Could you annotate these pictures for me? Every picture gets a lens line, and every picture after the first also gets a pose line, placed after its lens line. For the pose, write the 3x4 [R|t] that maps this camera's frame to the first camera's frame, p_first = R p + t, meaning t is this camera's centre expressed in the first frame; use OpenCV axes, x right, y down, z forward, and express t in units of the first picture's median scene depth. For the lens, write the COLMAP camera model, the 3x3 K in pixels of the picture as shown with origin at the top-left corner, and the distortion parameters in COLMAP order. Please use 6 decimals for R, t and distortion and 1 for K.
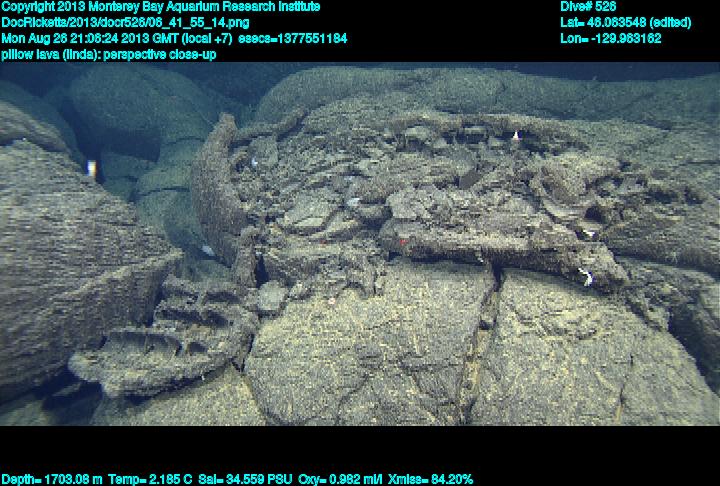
lens RADIAL K [[432.9, 0, 377.4], [0, 432.9, 245.3], [0, 0, 1]] dist [-0.042917, 0.104991]
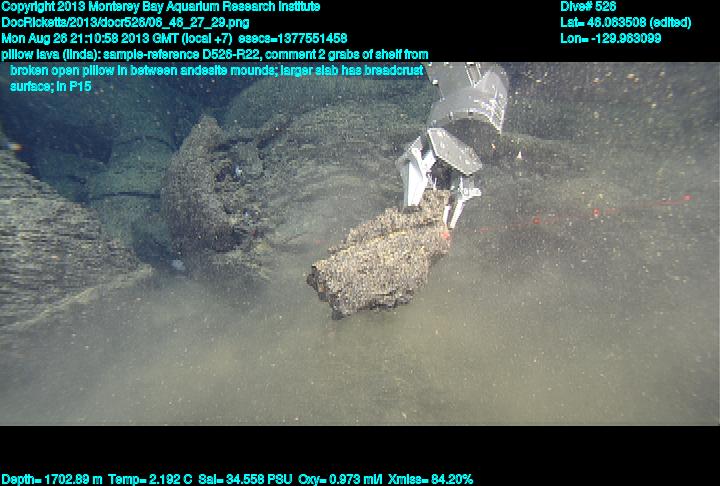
lens RADIAL K [[432.9, 0, 377.4], [0, 432.9, 245.3], [0, 0, 1]] dist [-0.042917, 0.104991]
pose [[0.992935, 0.021118, 0.116765, -0.105699], [-0.019074, 0.999645, -0.018595, -0.025555], [-0.117117, 0.016237, 0.992985, 0.068522]]
